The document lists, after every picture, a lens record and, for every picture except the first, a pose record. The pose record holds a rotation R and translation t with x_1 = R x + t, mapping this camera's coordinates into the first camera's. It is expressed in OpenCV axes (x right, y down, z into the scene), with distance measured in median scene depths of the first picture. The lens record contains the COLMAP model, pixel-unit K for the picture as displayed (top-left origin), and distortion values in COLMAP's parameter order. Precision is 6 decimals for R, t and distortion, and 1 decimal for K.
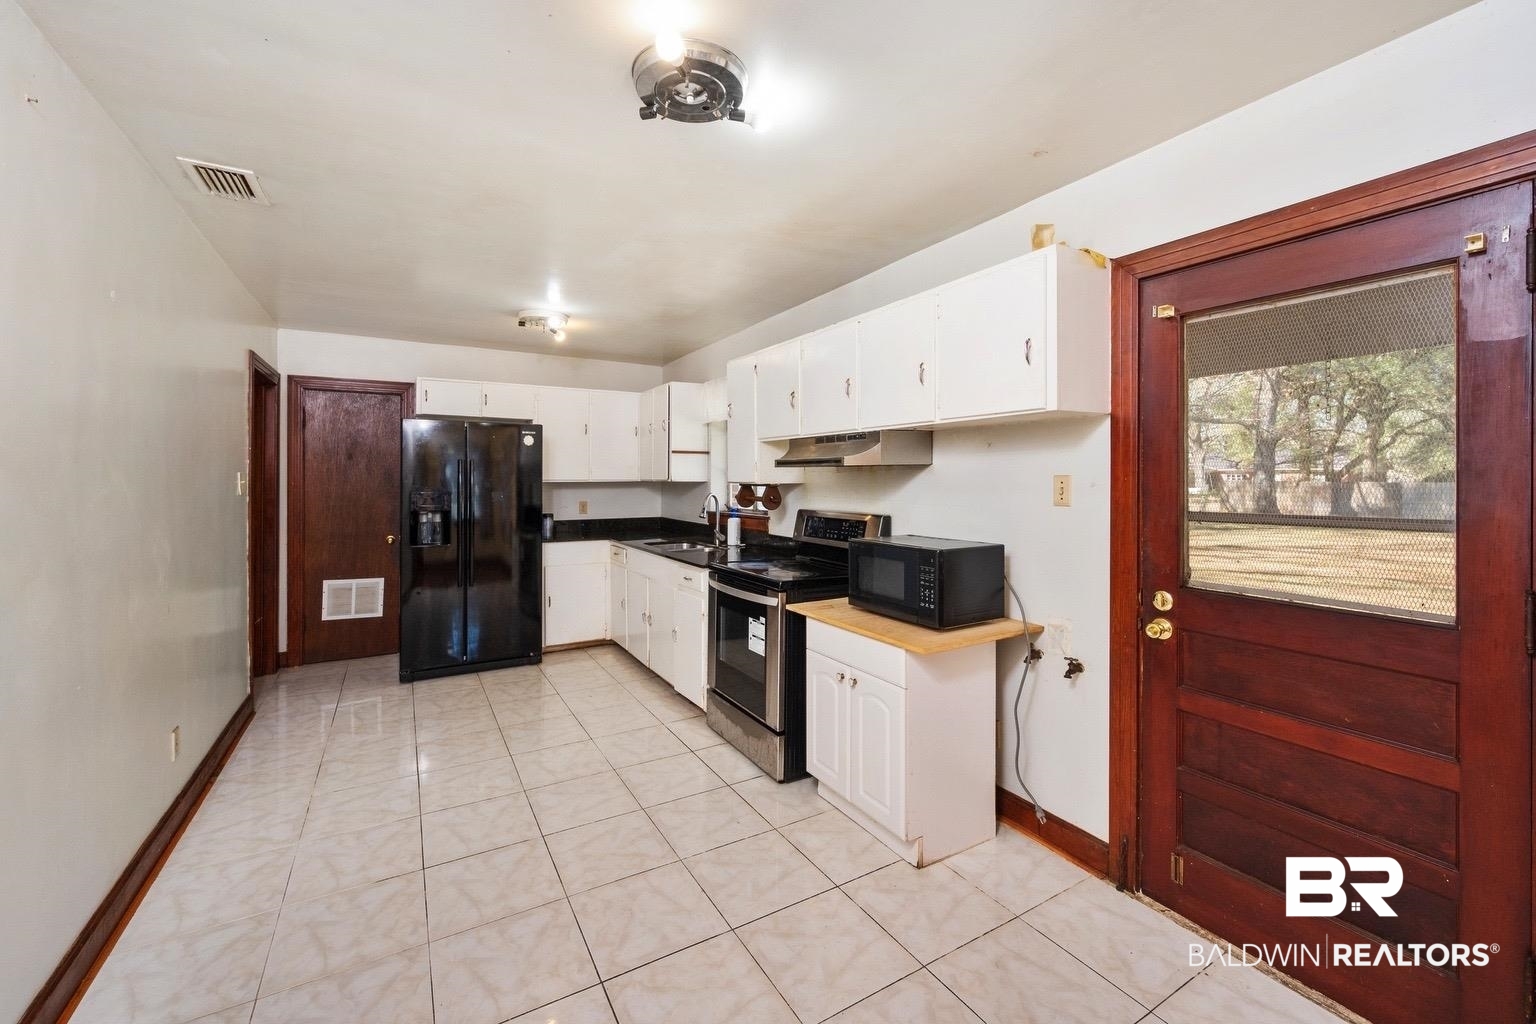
lens RADIAL K [[617.8, 0, 762.8], [0, 617.8, 480.3], [0, 0, 1]] dist [-0.000038, -0.000027]
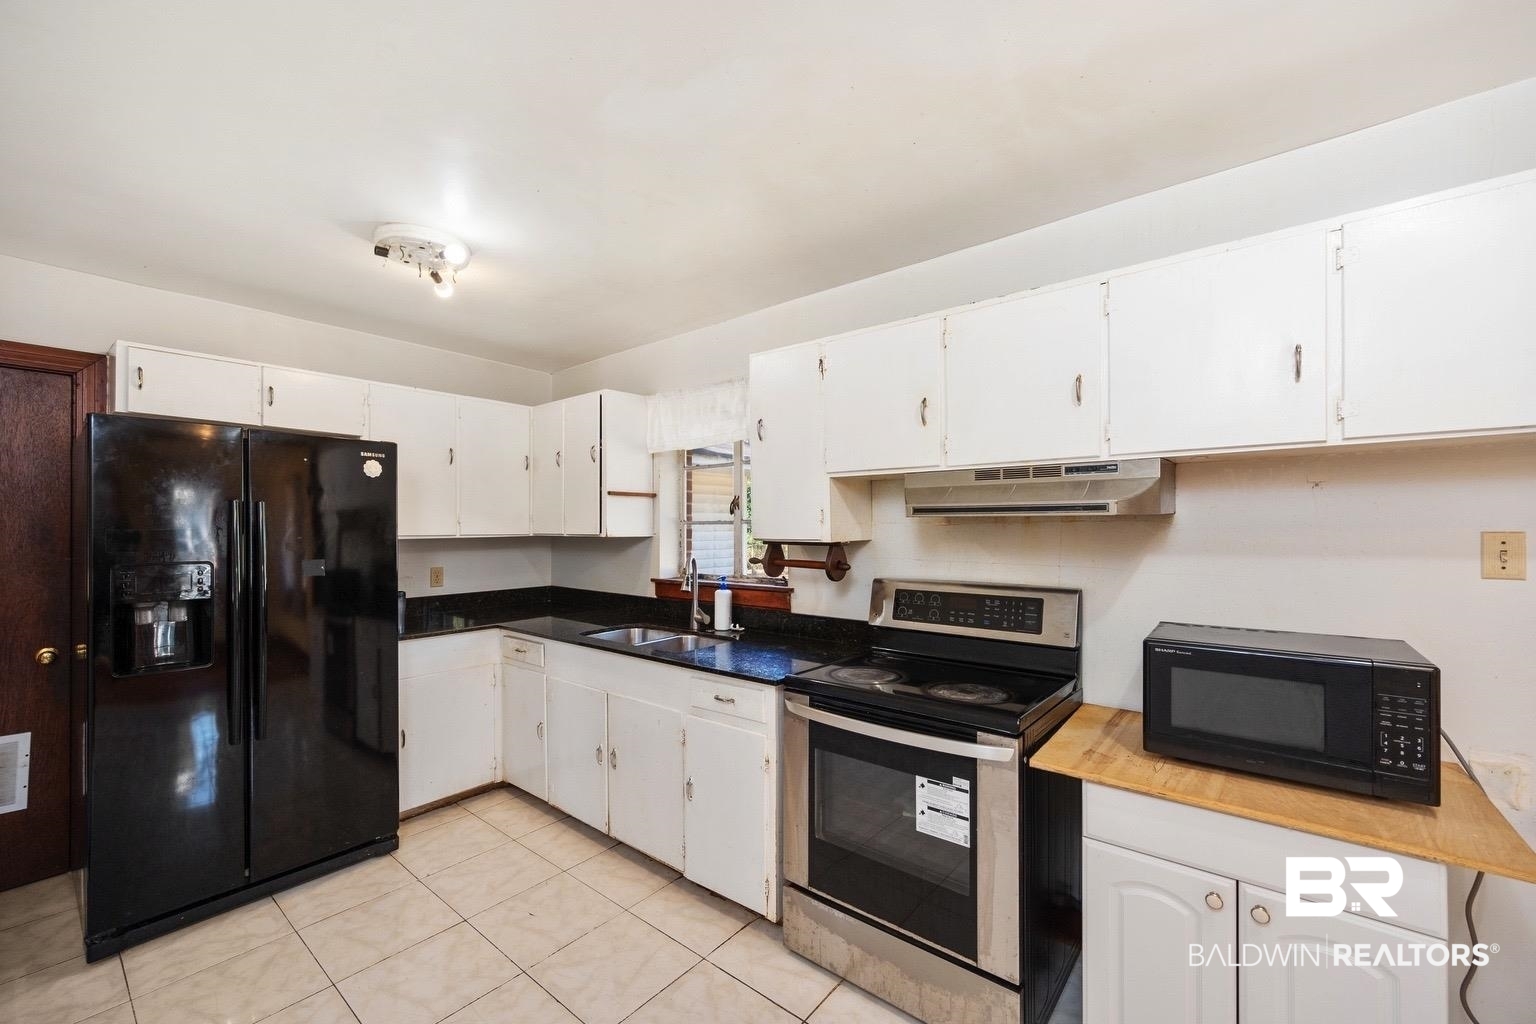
lens RADIAL K [[608.3, 0, 766.9], [0, 608.3, 529.6], [0, 0, 1]] dist [-0.000788, 0.000156]
pose [[0.937040, -0.004424, 0.349194, -0.255591], [0.003966, 0.999990, 0.002025, -0.007892], [-0.349200, -0.000513, 0.937048, 0.373284]]
